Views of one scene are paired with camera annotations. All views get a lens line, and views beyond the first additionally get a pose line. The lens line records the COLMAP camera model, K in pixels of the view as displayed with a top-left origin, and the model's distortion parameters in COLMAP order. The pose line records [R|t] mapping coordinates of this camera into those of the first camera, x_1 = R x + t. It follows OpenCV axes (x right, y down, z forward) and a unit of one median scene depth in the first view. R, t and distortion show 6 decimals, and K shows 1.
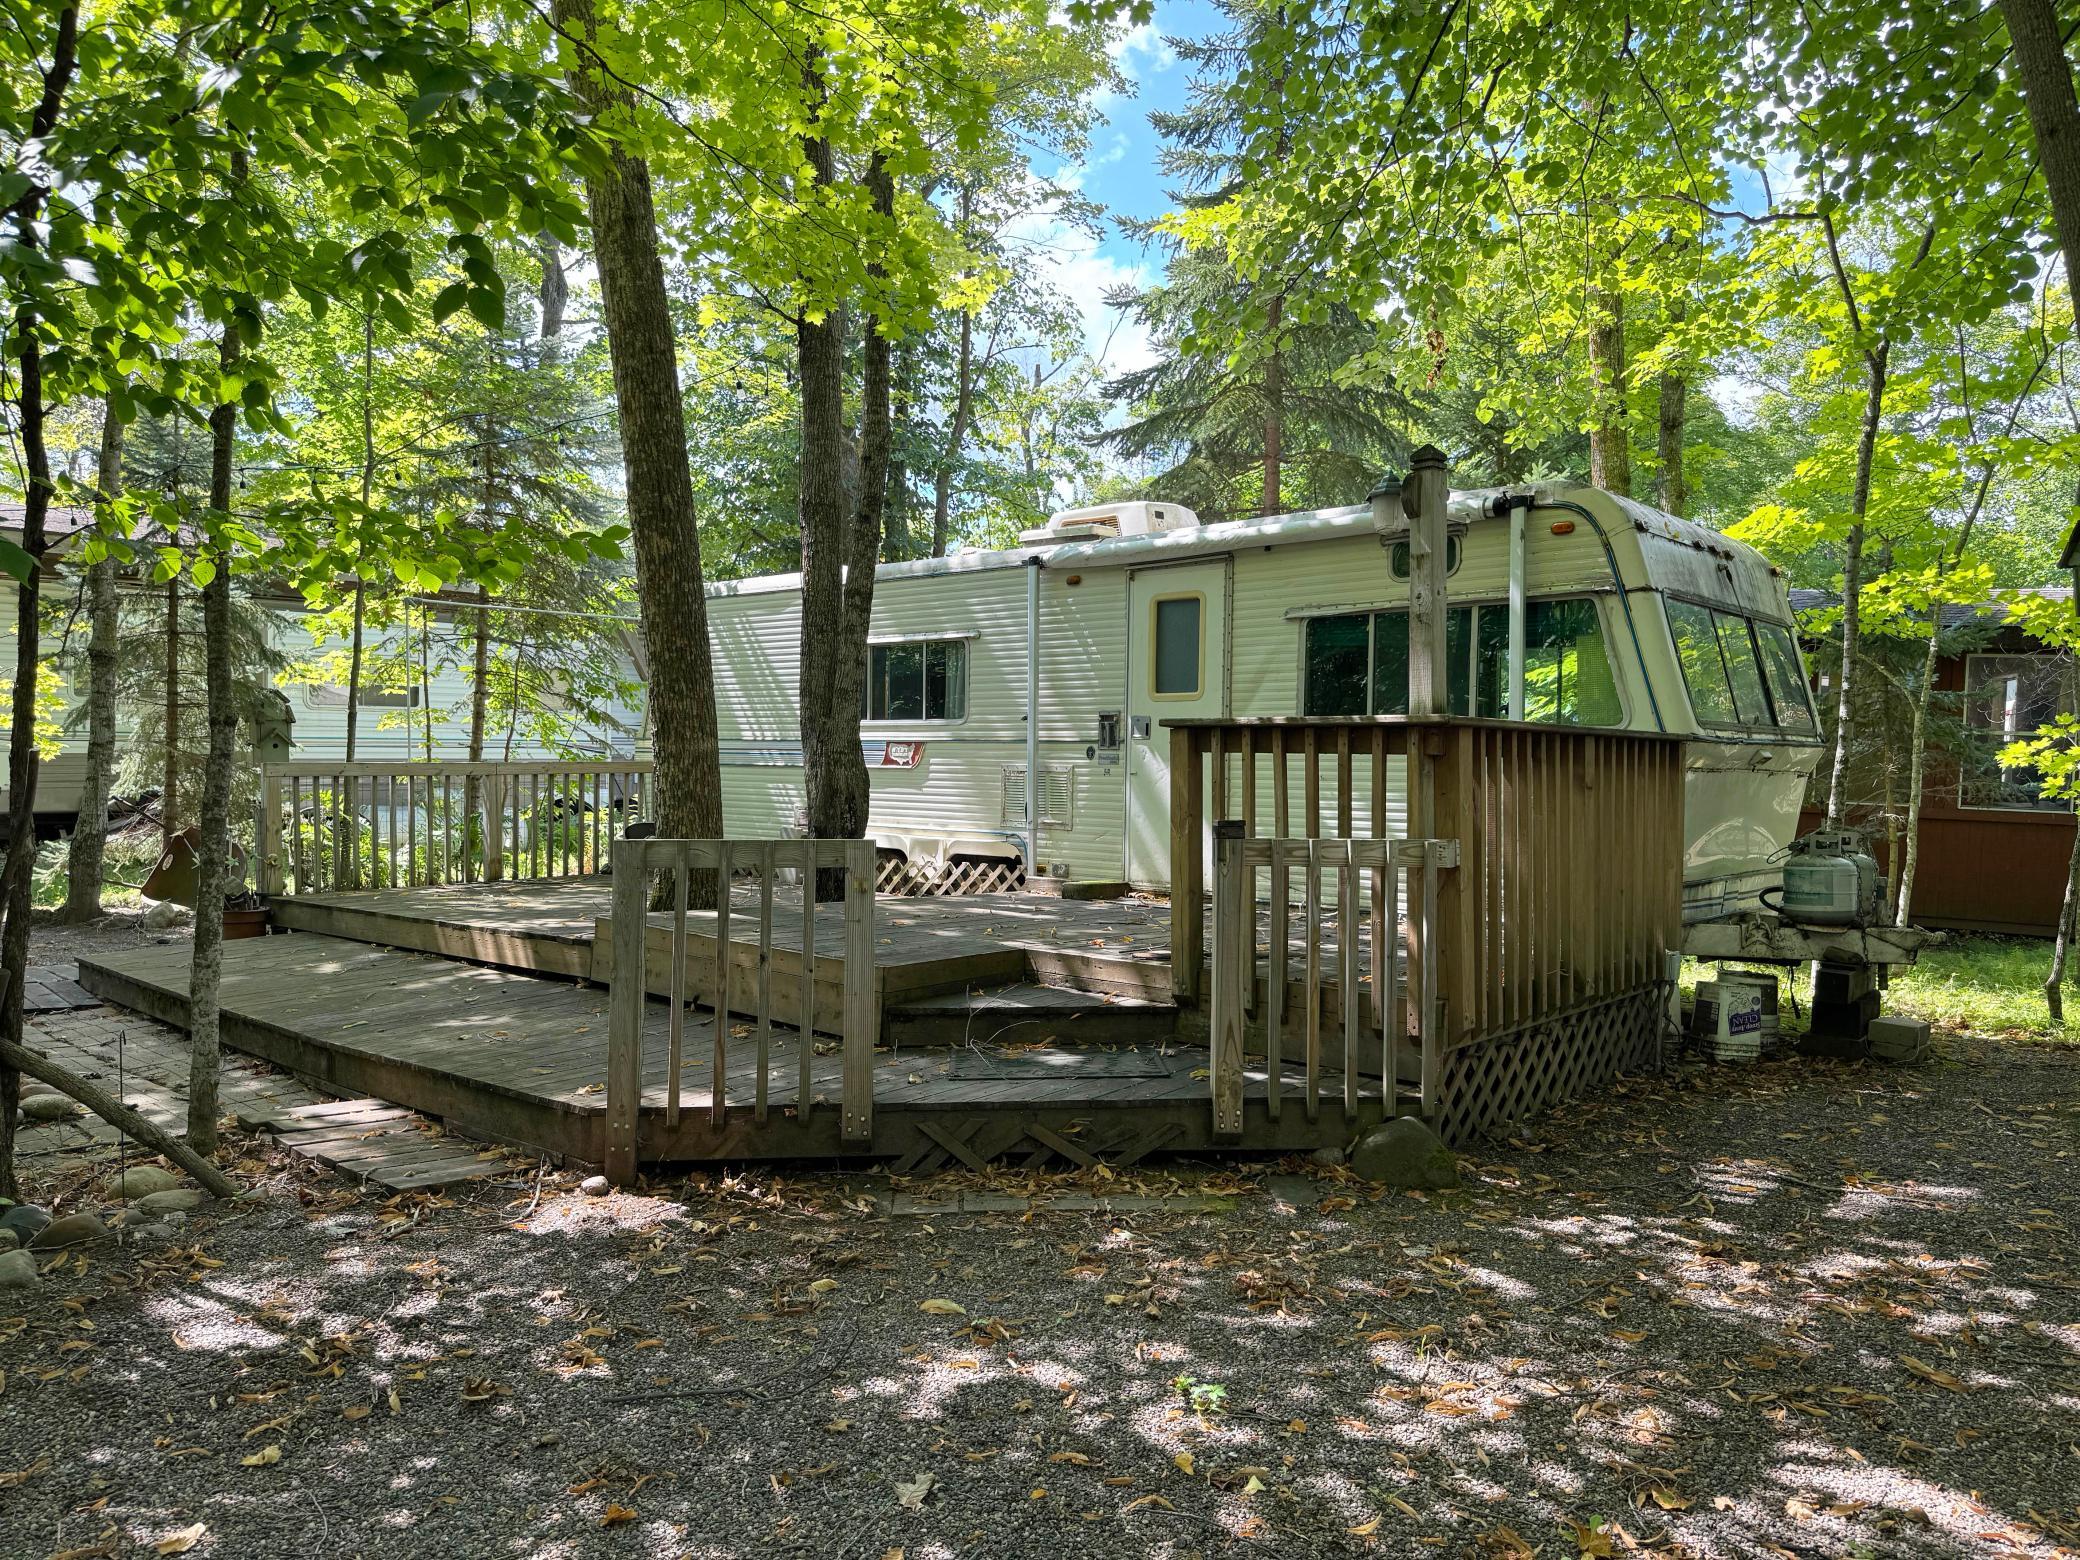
lens RADIAL K [[1459.7, 0, 1027.7], [0, 1459.7, 773.4], [0, 0, 1]] dist [0.051346, -0.032025]
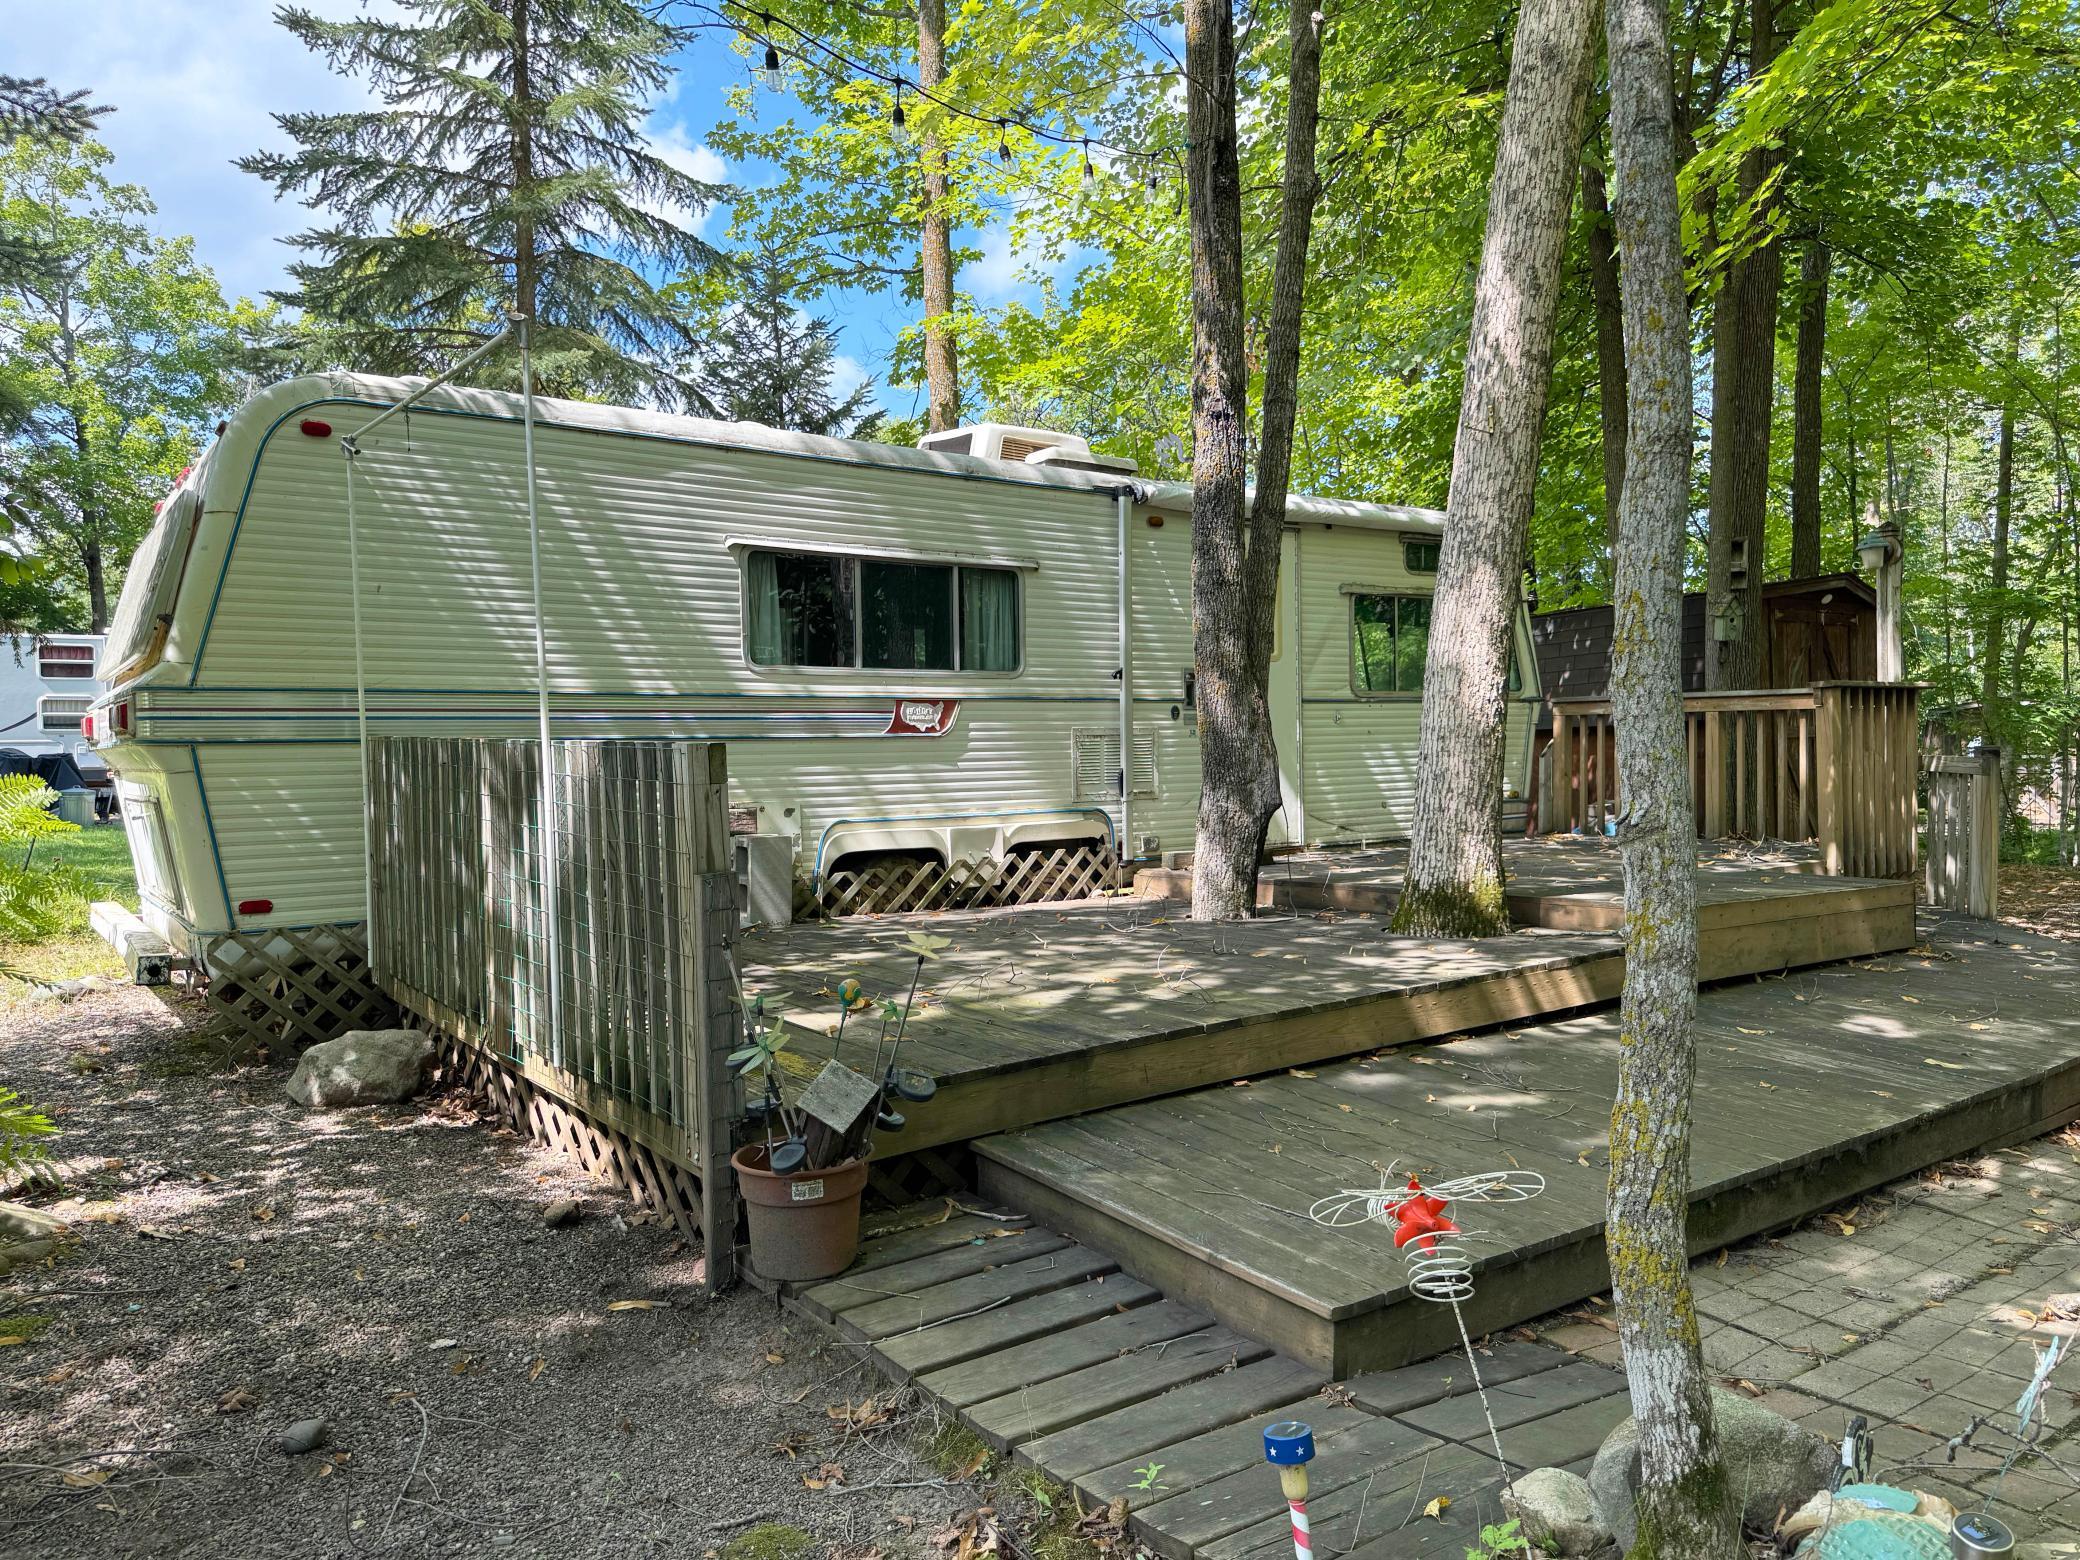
lens RADIAL K [[1459.7, 0, 1044.4], [0, 1459.7, 785.6], [0, 0, 1]] dist [0.051346, -0.032025]
pose [[0.198510, -0.043784, 0.979120, -0.840517], [0.026272, 0.998880, 0.039341, -0.006477], [-0.979747, 0.017914, 0.199438, 0.859808]]
